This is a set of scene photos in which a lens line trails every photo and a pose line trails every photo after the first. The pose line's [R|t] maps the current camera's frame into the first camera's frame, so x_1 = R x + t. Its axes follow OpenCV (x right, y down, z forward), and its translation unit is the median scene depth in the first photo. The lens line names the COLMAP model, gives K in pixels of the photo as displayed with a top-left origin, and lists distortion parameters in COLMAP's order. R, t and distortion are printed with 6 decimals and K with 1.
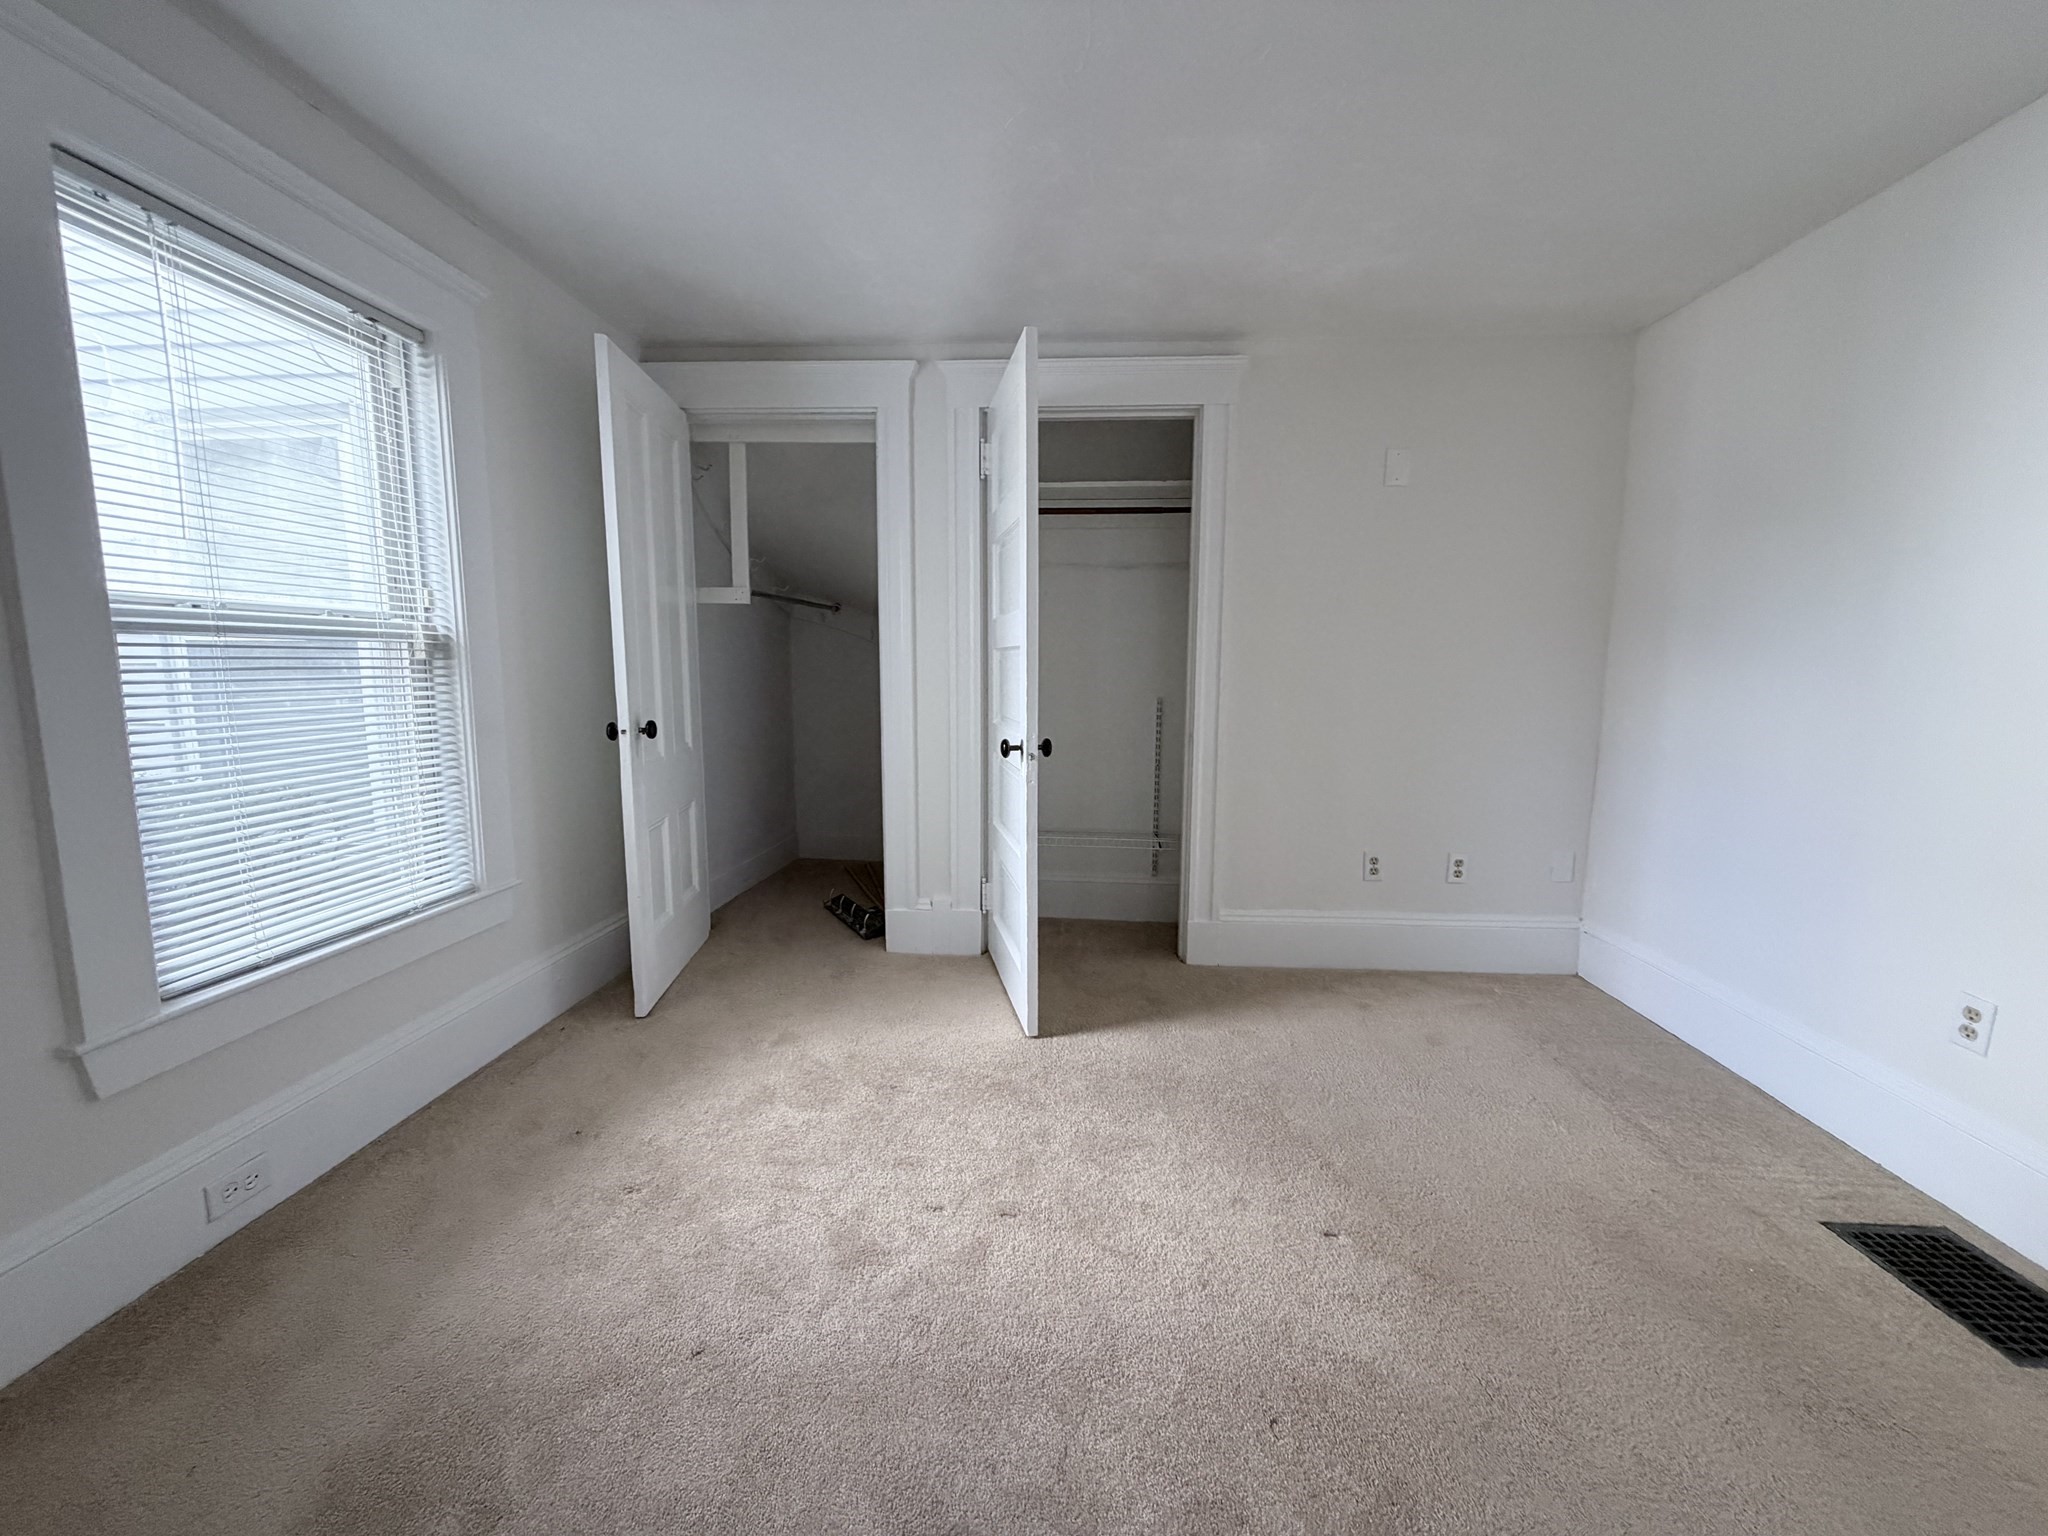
lens RADIAL K [[817.4, 0, 1019.4], [0, 817.4, 765.4], [0, 0, 1]] dist [-0.000984, 0.000686]
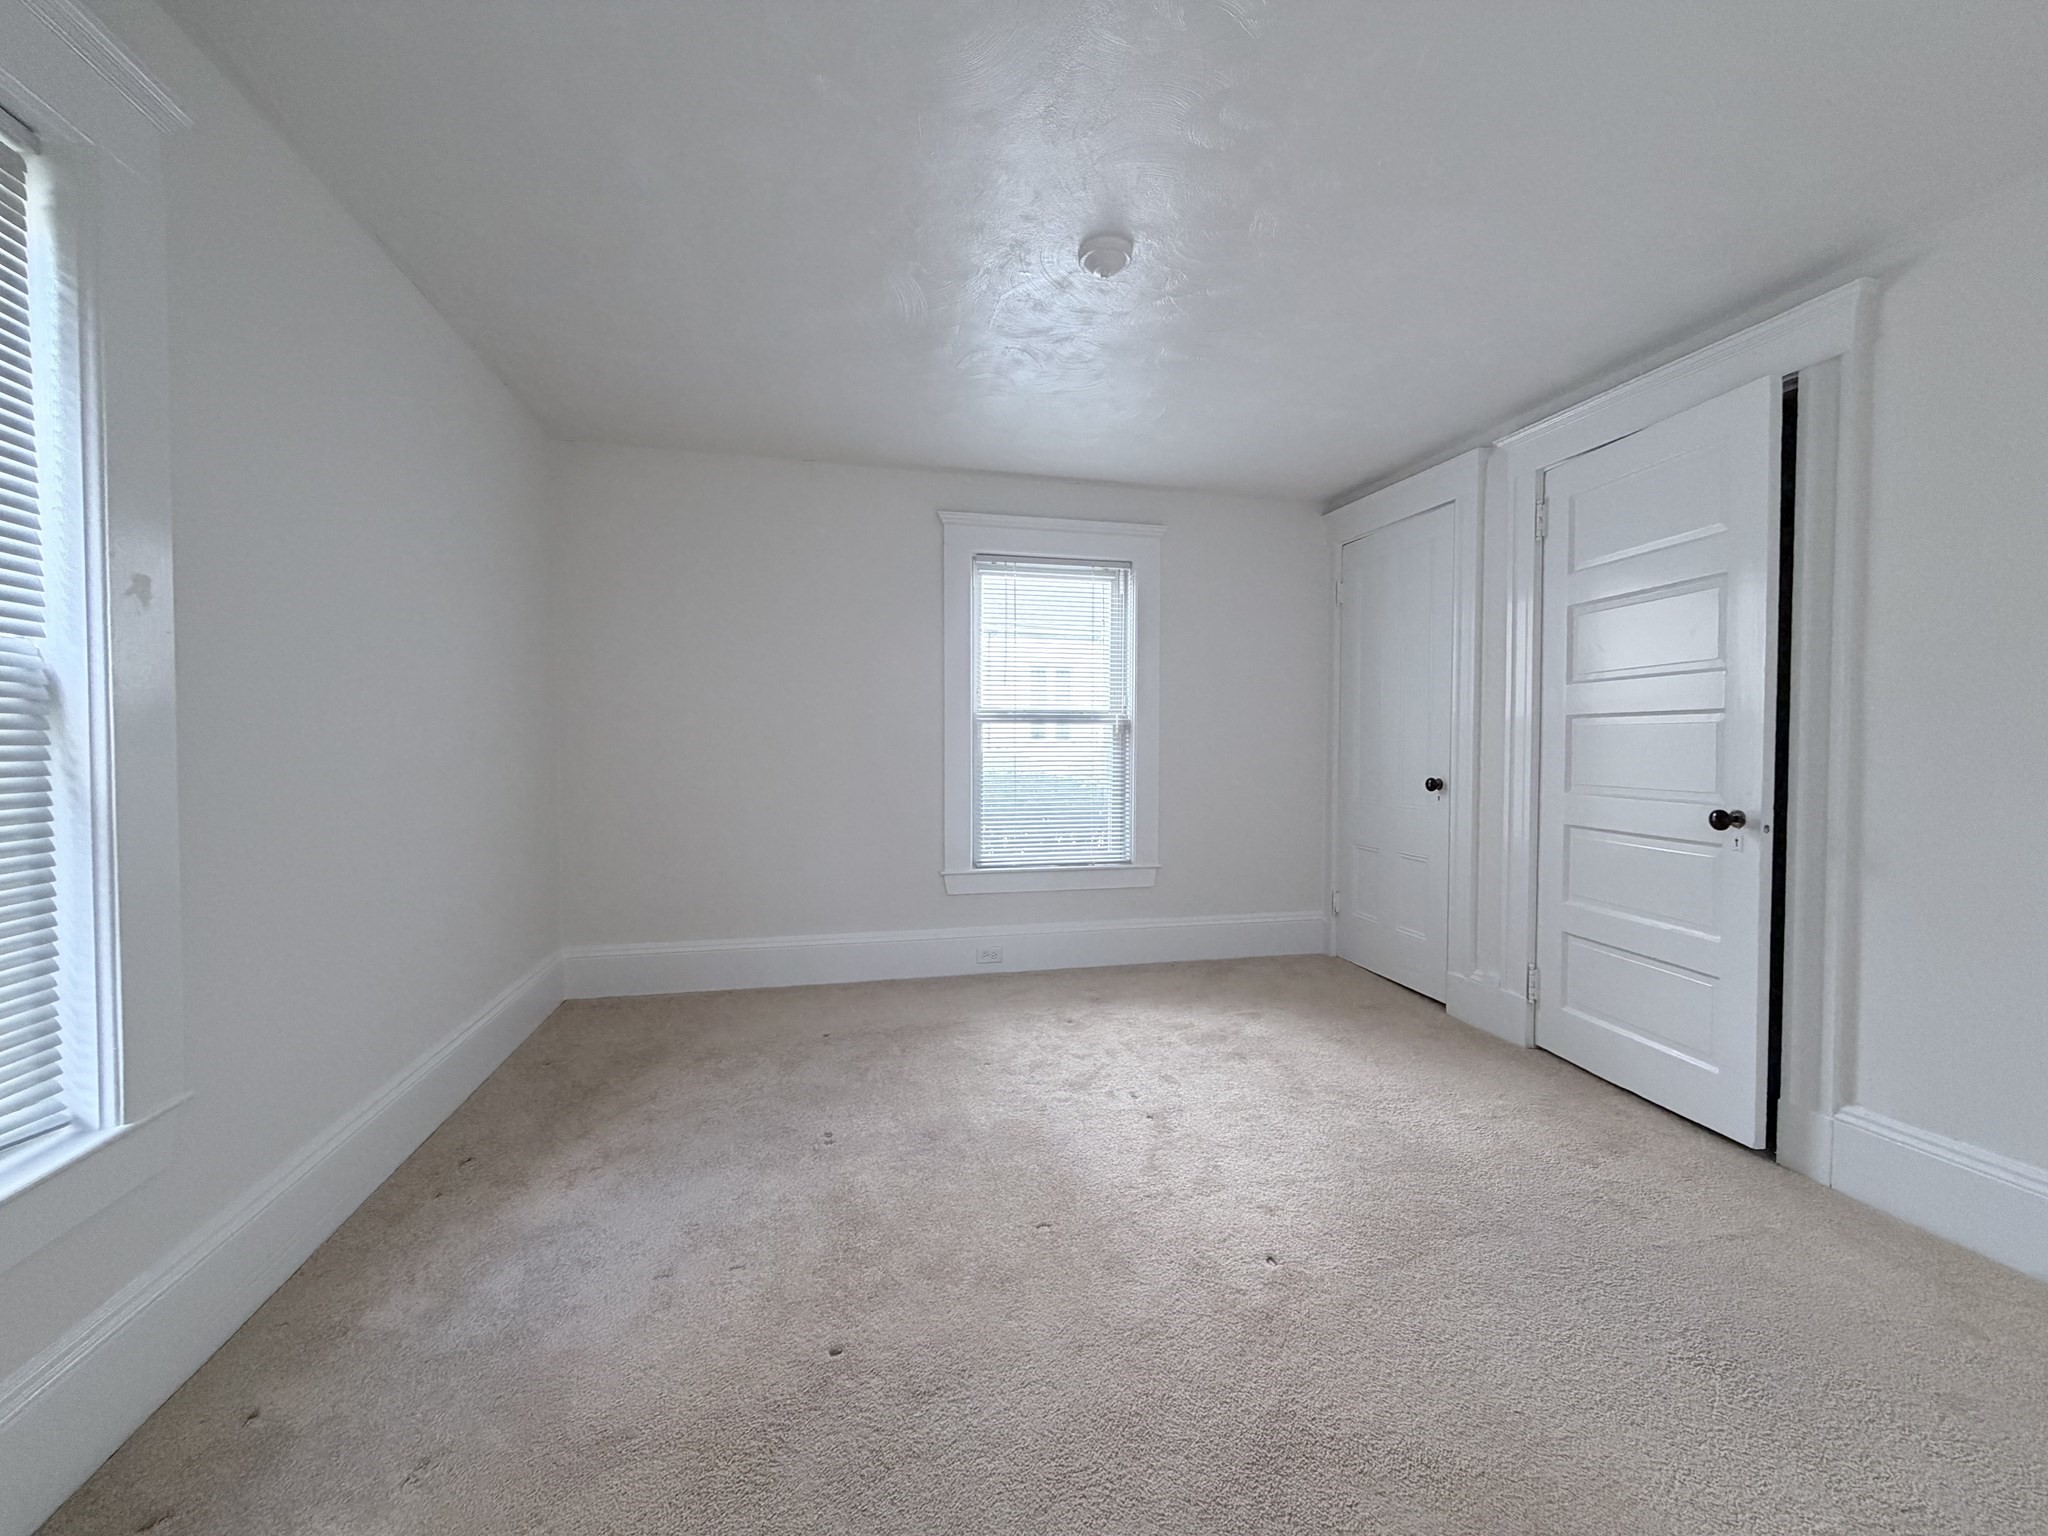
lens RADIAL K [[817.4, 0, 1019.4], [0, 817.4, 765.4], [0, 0, 1]] dist [-0.000984, 0.000686]
pose [[0.300147, 0.019258, -0.953698, 0.844161], [-0.119230, 0.992713, -0.017478, 0.001519], [0.946412, 0.118955, 0.300256, 0.198634]]
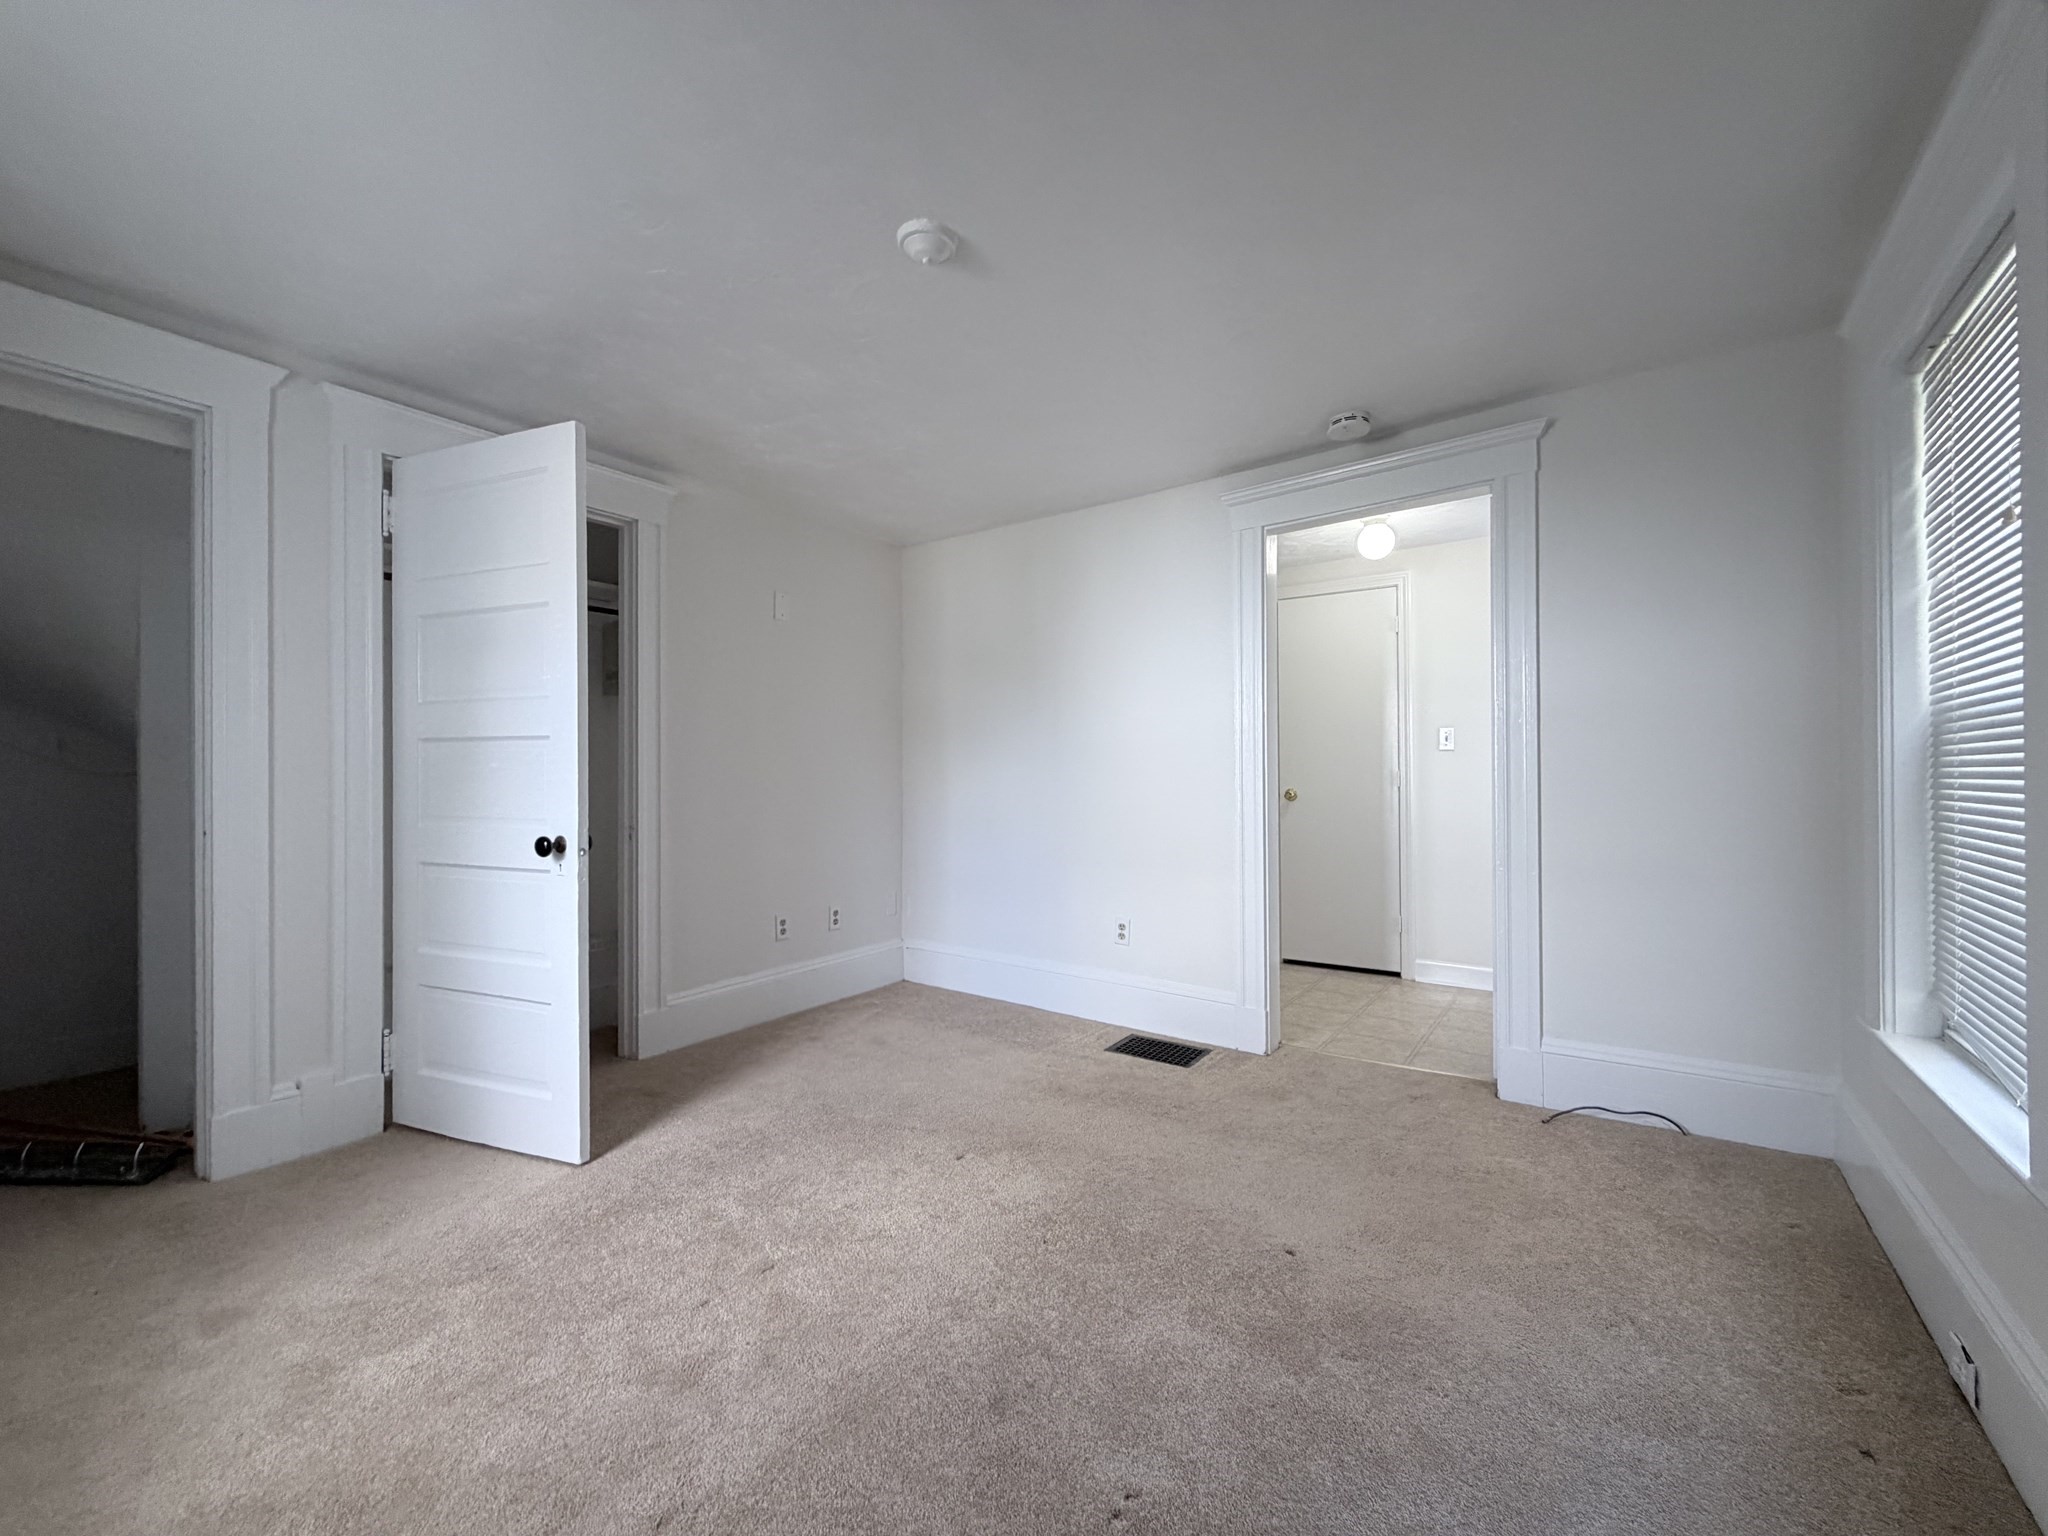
lens RADIAL K [[817.4, 0, 1019.4], [0, 817.4, 765.4], [0, 0, 1]] dist [-0.000984, 0.000686]
pose [[0.528686, -0.001345, 0.848816, -0.498886], [0.110435, 0.991608, -0.067213, 0.009036], [-0.841603, 0.129274, 0.524398, 0.062926]]
